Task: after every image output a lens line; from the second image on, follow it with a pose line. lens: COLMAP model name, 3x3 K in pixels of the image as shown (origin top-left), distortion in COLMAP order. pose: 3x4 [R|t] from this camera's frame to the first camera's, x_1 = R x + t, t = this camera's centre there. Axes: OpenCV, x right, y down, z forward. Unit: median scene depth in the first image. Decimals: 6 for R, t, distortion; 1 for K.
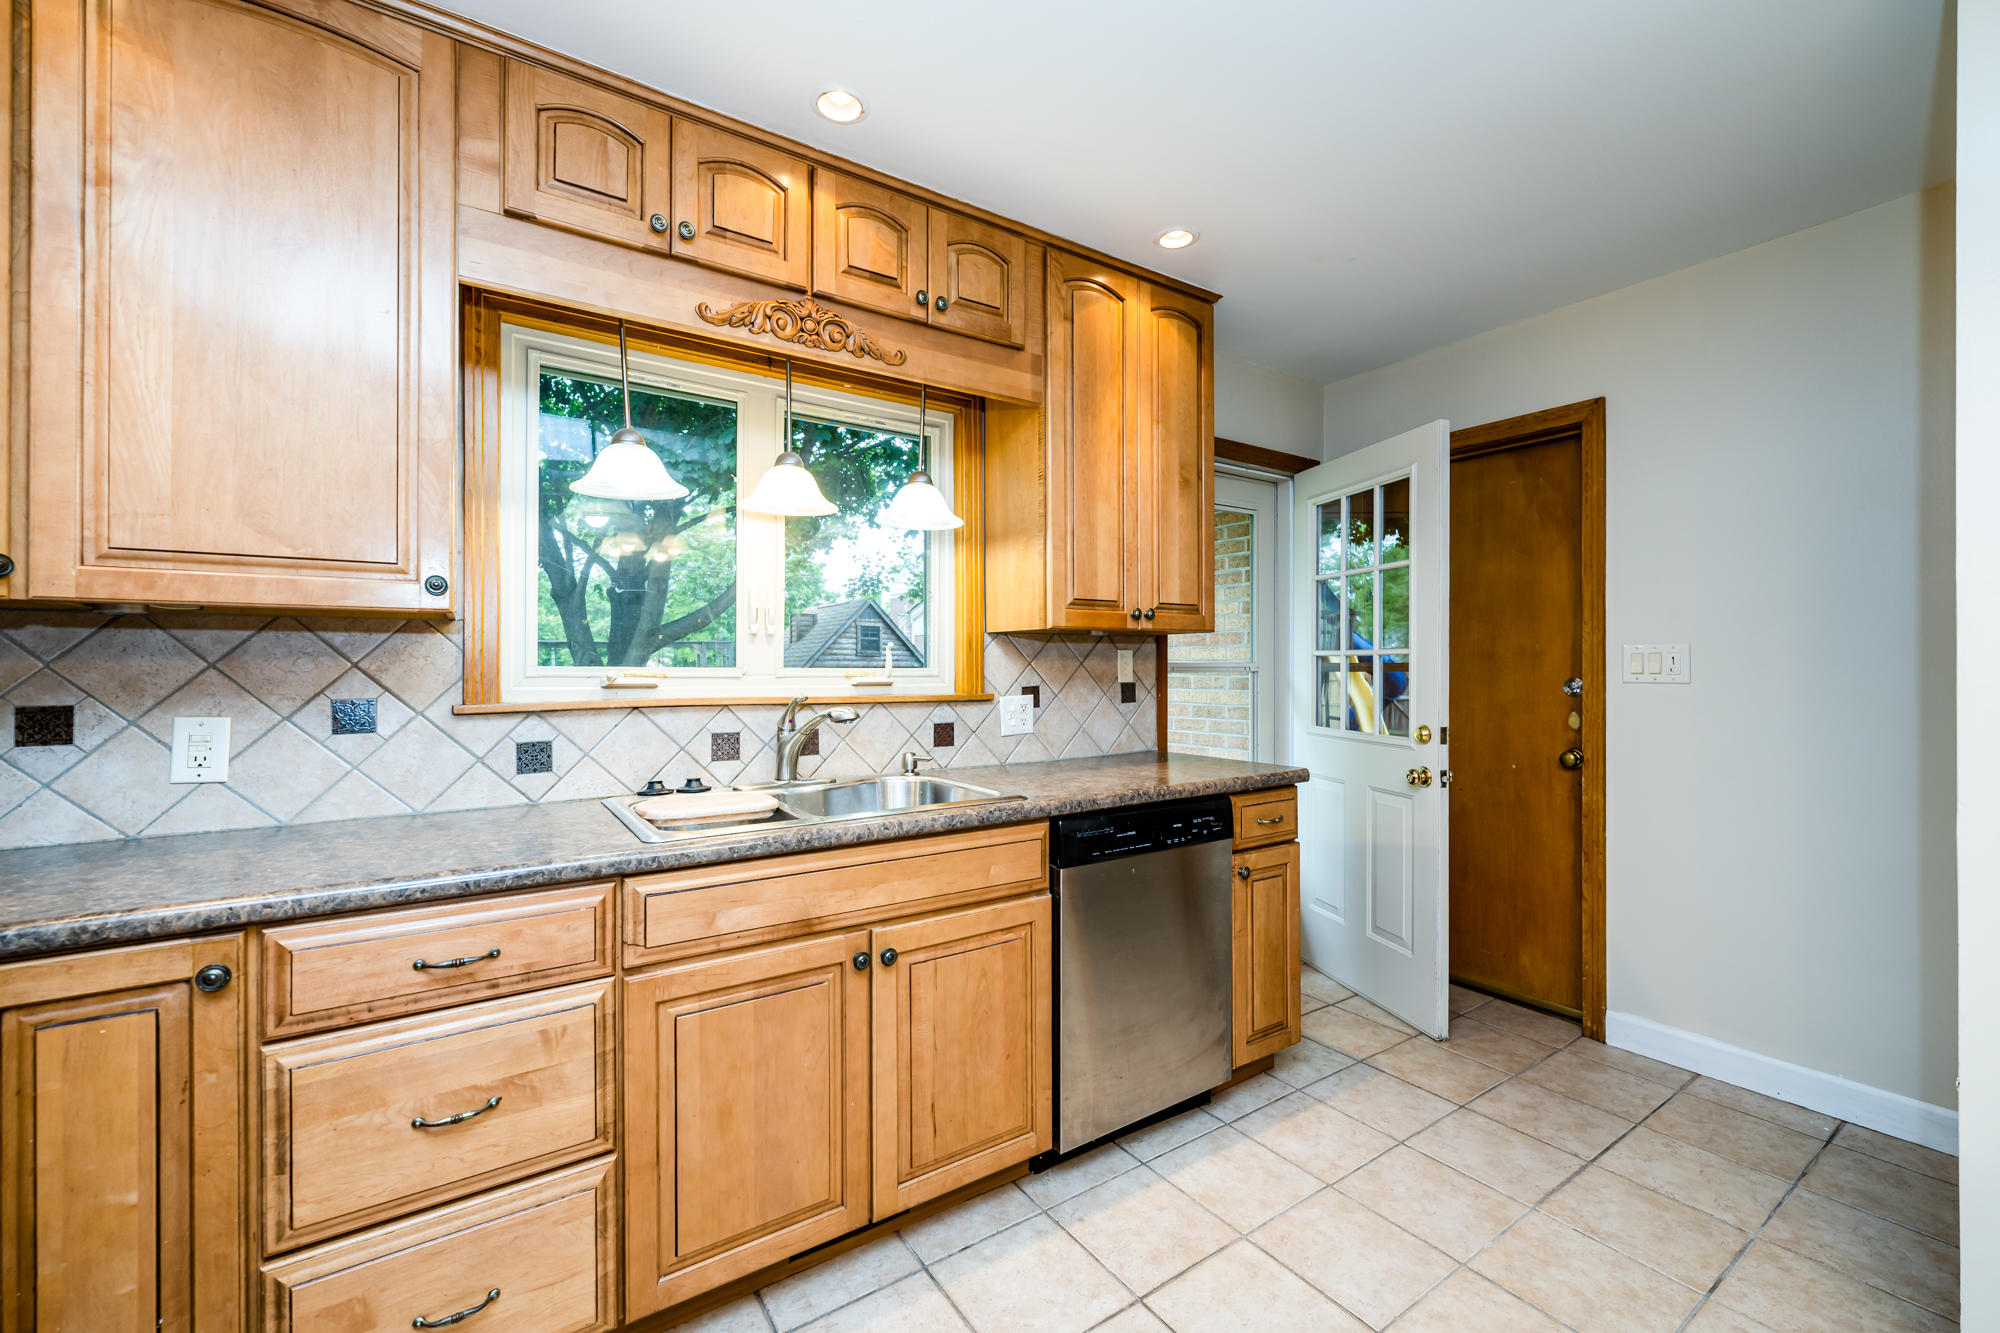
lens RADIAL K [[806.9, 0, 992.2], [0, 806.9, 662.1], [0, 0, 1]] dist [0.003687, -0.000650]
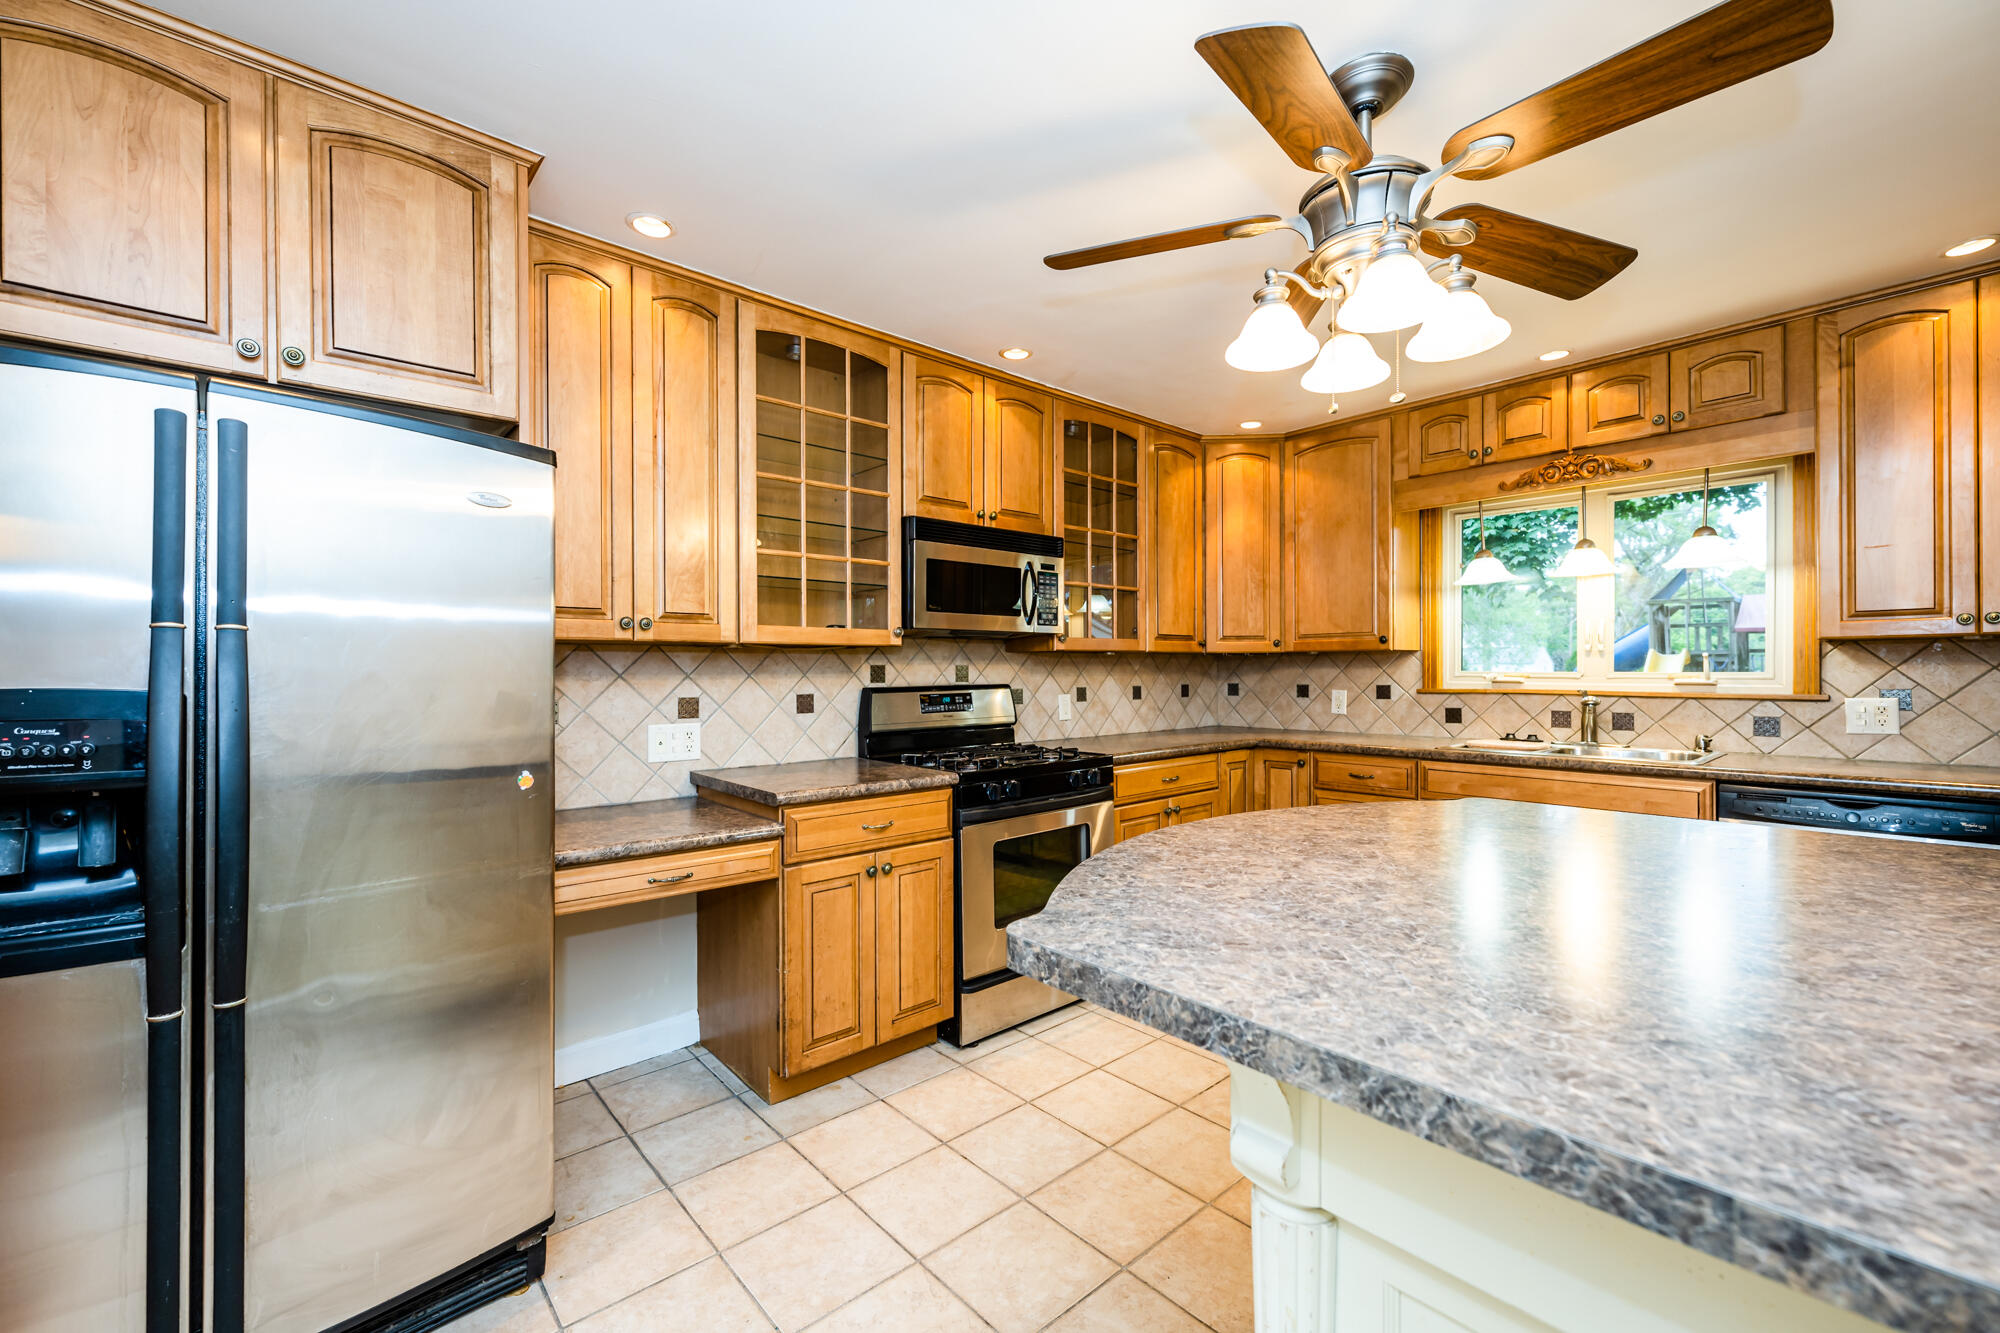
lens RADIAL K [[806.9, 0, 991.4], [0, 806.9, 673.4], [0, 0, 1]] dist [0.003687, -0.000650]
pose [[0.128321, 0.005182, -0.991719, 1.357631], [0.009683, 0.999932, 0.006478, -0.014026], [0.991685, -0.010434, 0.128262, -0.440787]]
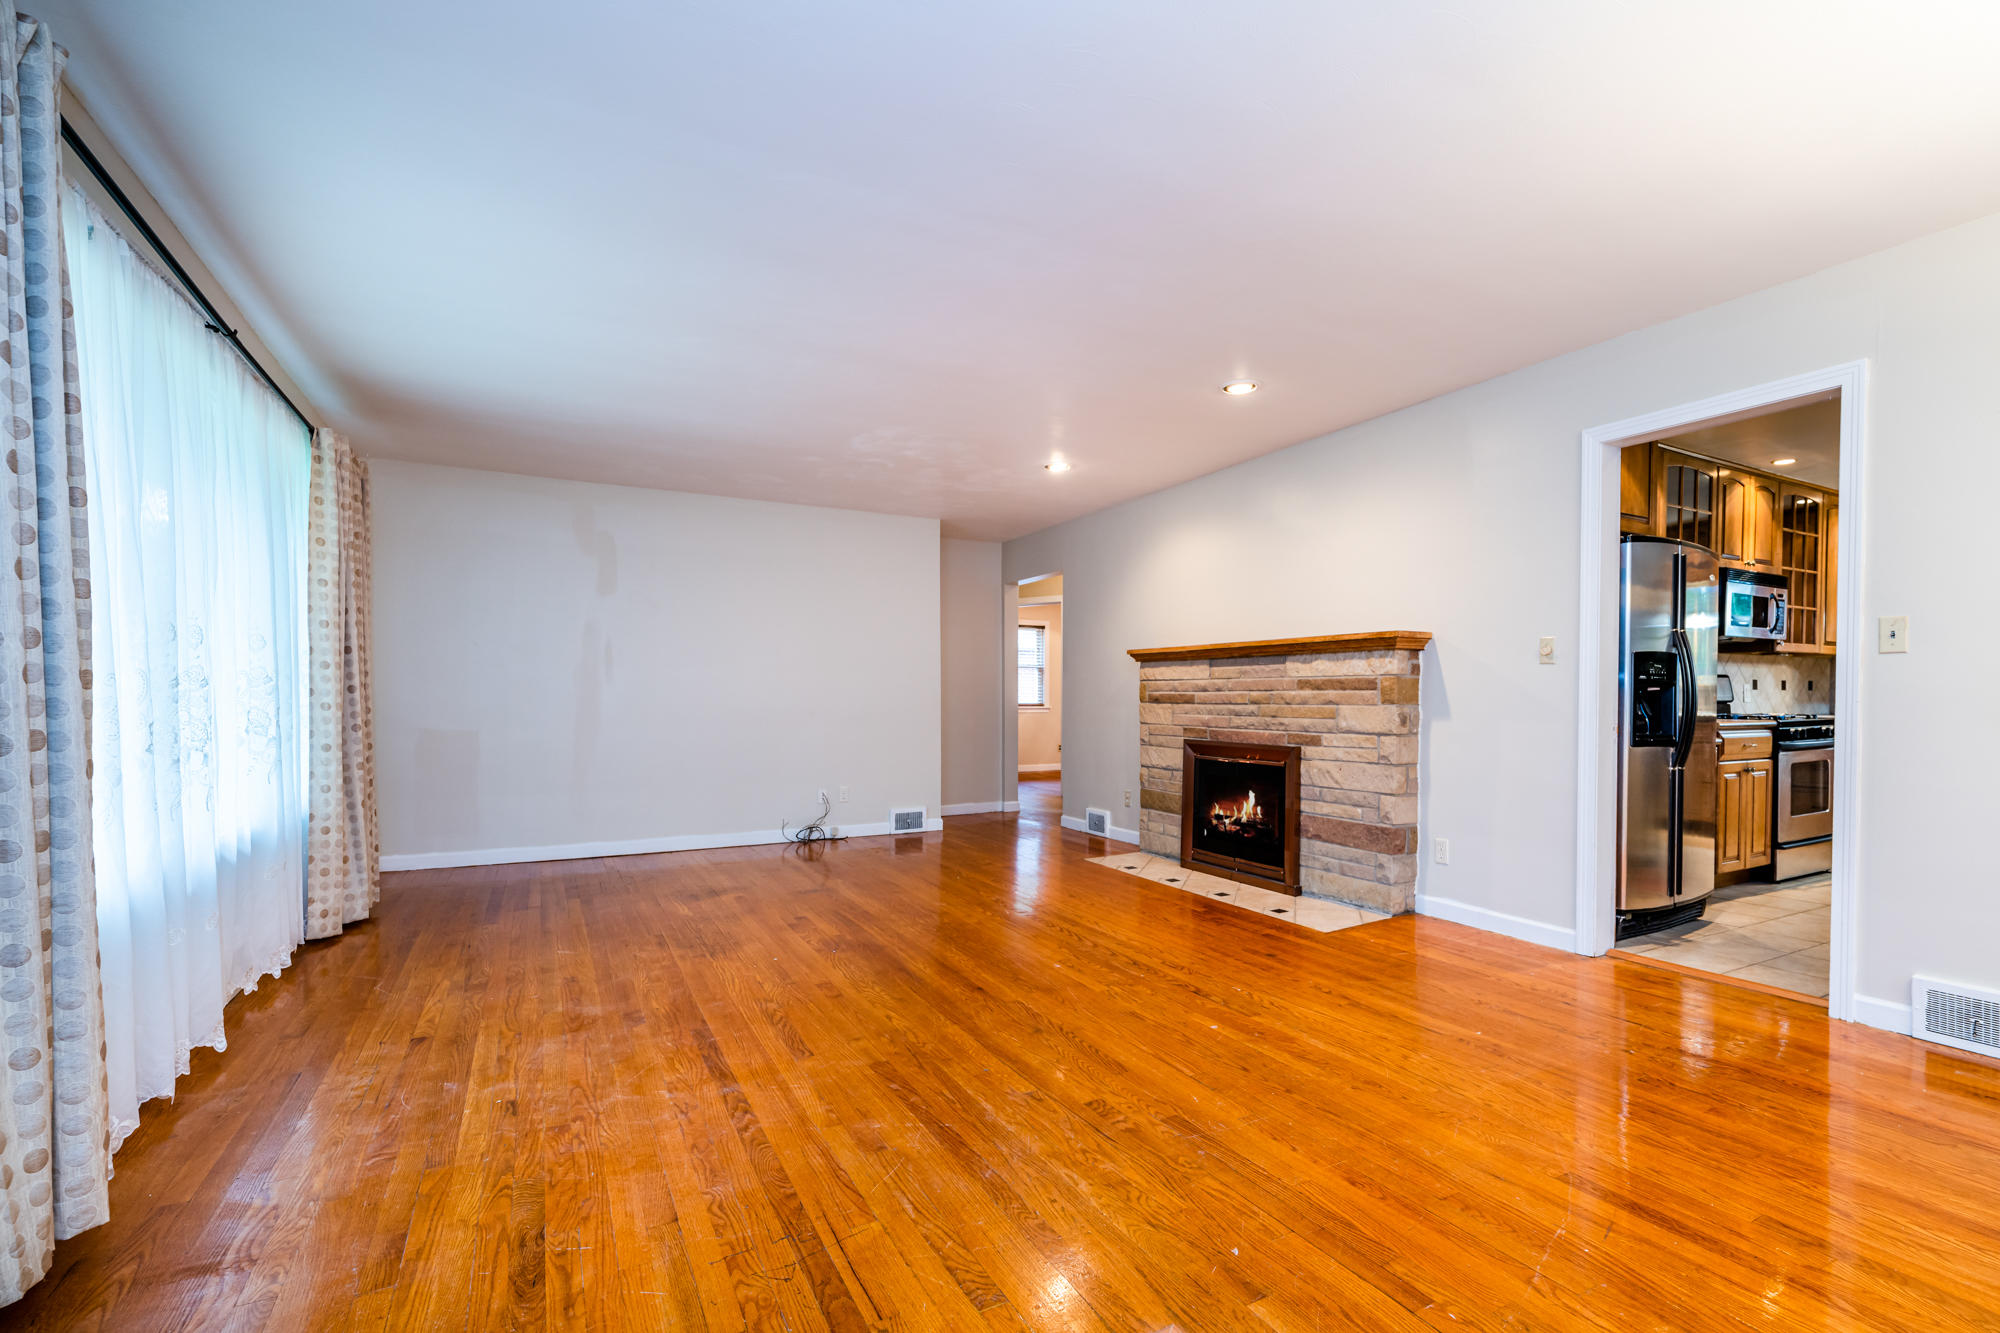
lens RADIAL K [[915.0, 0, 1053.7], [0, 915.0, 693.7], [0, 0, 1]] dist [-0.003503, -0.000360]
pose [[-0.064111, 0.007007, -0.997918, 2.869251], [-0.008745, 0.999933, 0.007583, 0.094434], [0.997904, 0.009213, -0.064045, -2.387930]]
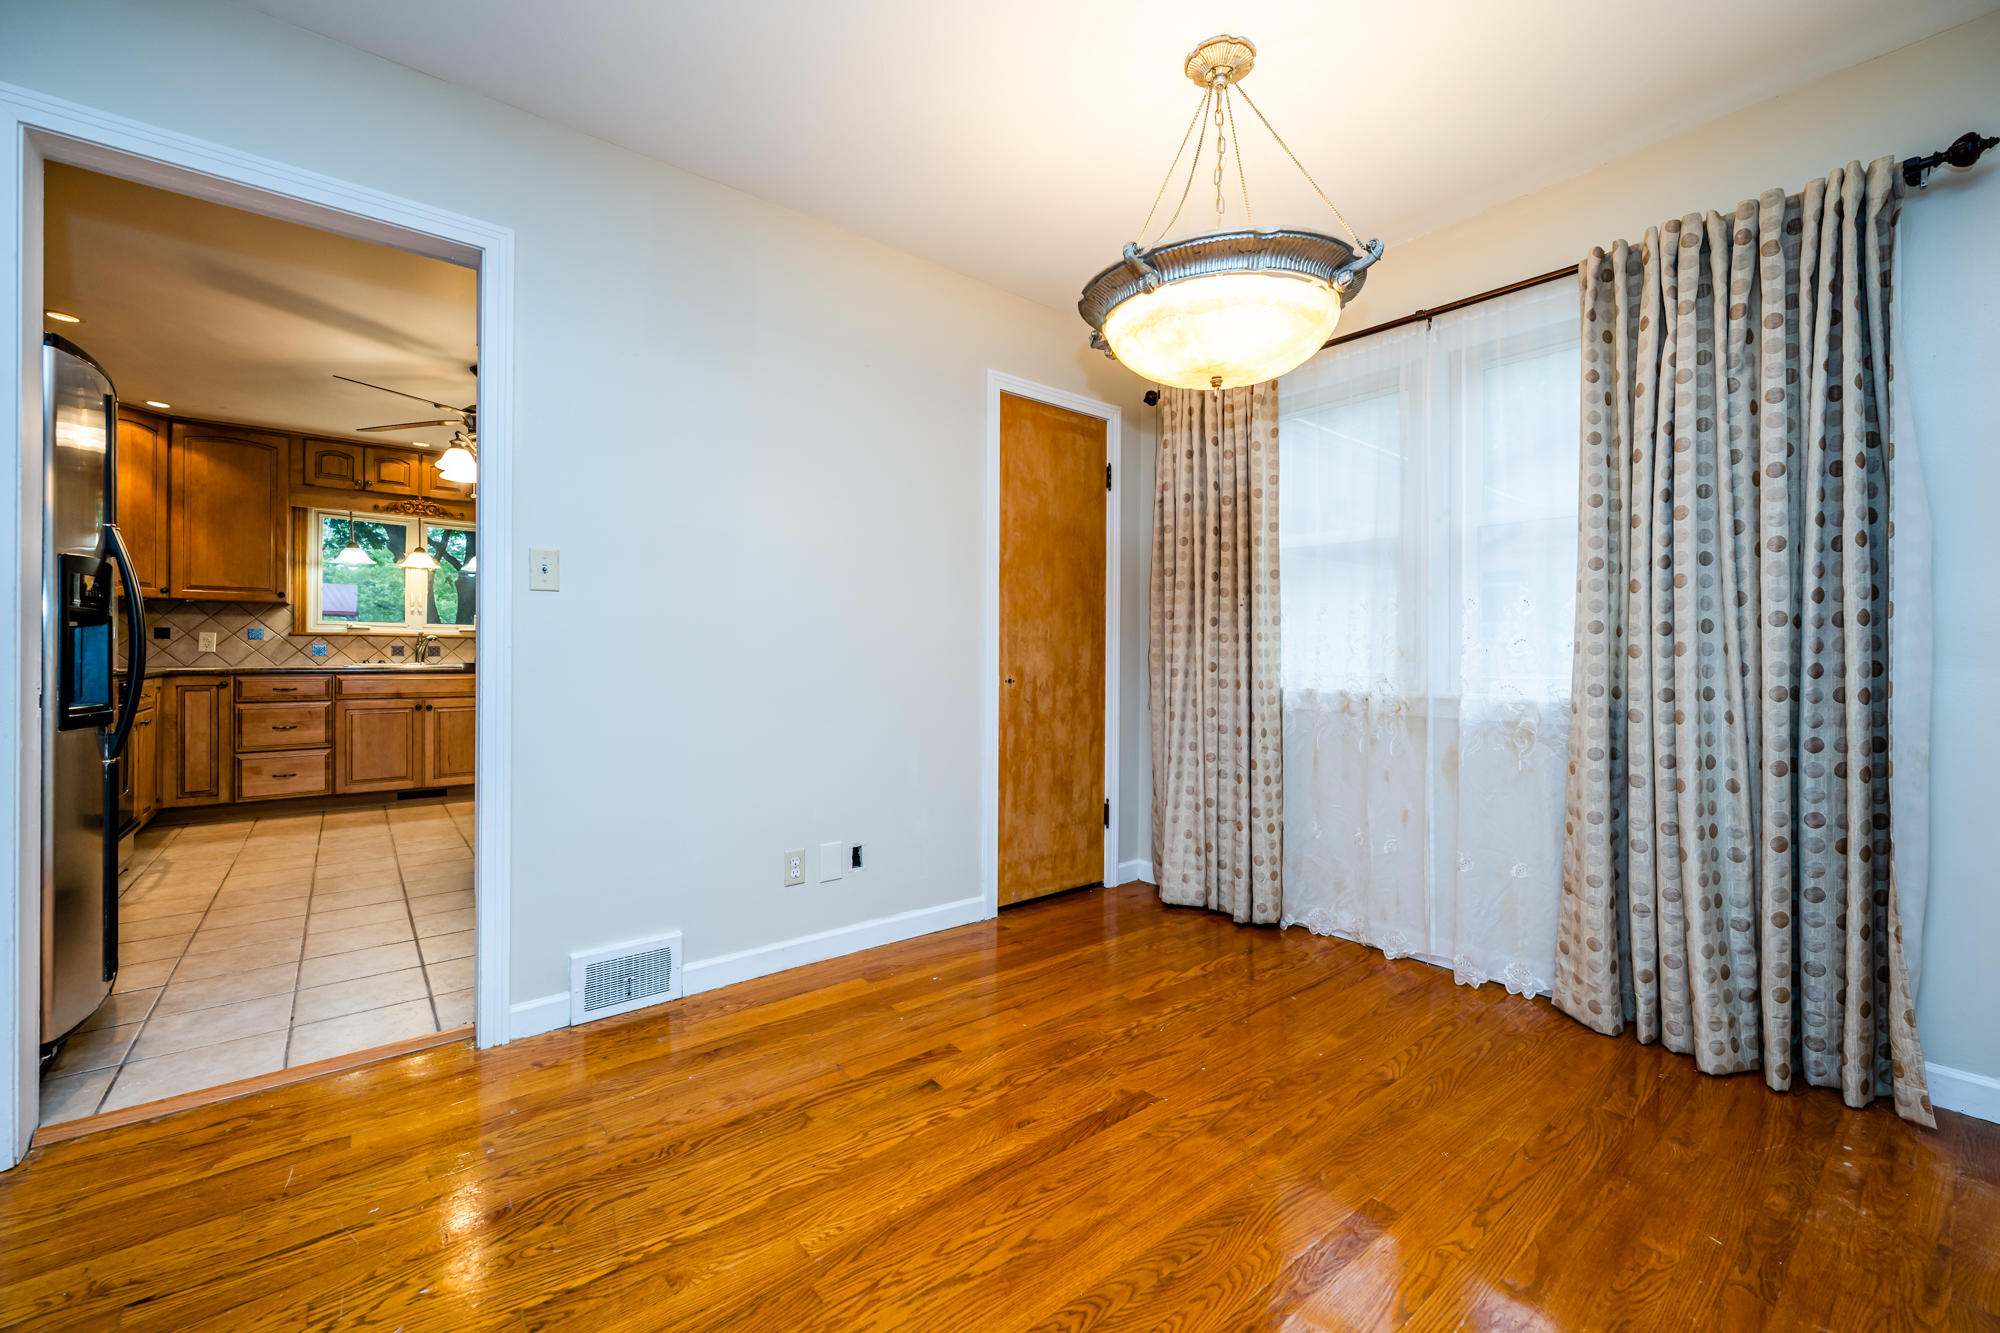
lens RADIAL K [[806.9, 0, 1002.5], [0, 806.9, 656.8], [0, 0, 1]] dist [0.003687, -0.000650]
pose [[0.995893, 0.007260, 0.090246, 1.740480], [-0.007731, 0.999958, 0.004874, 0.110190], [-0.090207, -0.005552, 0.995908, -2.291458]]
